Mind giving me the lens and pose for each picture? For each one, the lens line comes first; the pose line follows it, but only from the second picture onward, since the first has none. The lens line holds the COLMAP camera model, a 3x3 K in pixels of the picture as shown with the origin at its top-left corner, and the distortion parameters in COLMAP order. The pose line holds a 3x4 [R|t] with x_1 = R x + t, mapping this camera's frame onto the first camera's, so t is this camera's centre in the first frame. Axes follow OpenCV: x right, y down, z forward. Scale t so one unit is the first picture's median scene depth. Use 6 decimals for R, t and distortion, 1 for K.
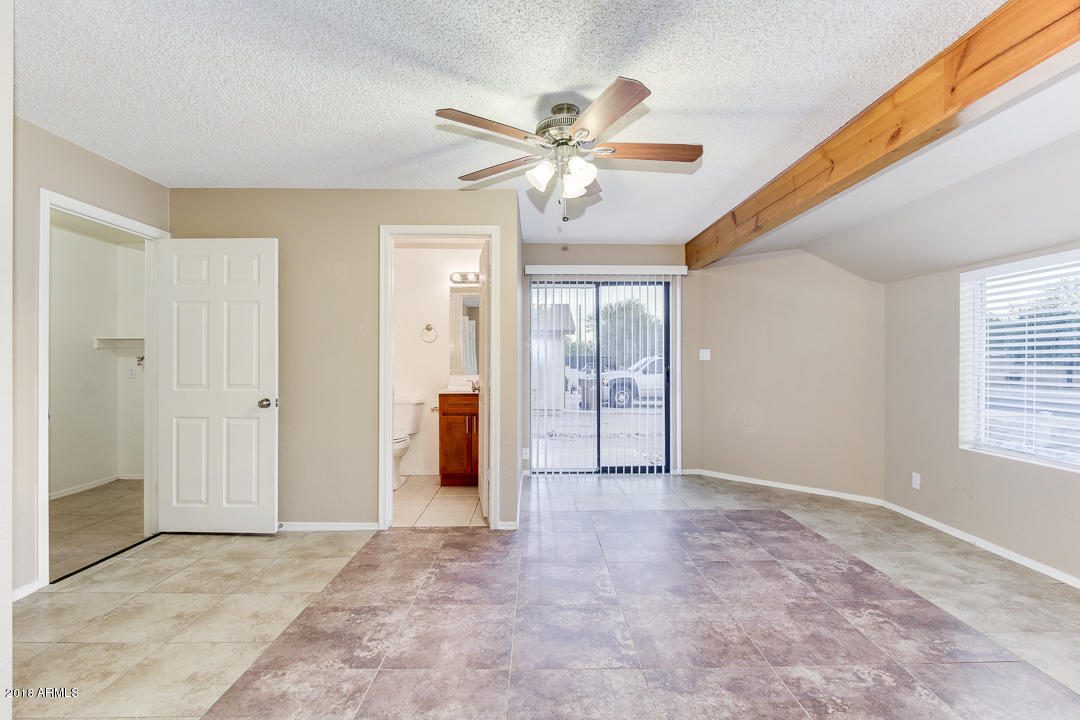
lens RADIAL K [[496.8, 0, 547.8], [0, 496.8, 360.0], [0, 0, 1]] dist [-0.001355, -0.000497]
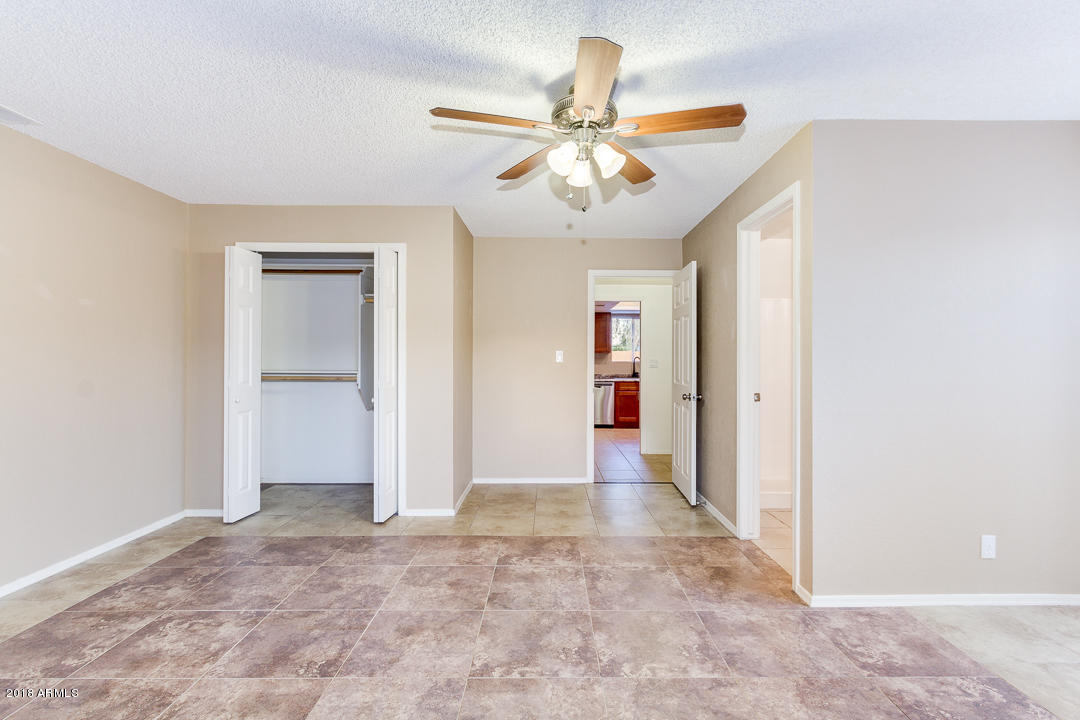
lens RADIAL K [[496.8, 0, 547.8], [0, 496.8, 360.0], [0, 0, 1]] dist [-0.001355, -0.000497]
pose [[-0.015132, -0.001063, -0.999885, 0.940087], [0.000811, 0.999999, -0.001075, -0.005258], [0.999885, -0.000827, -0.015131, 0.942930]]
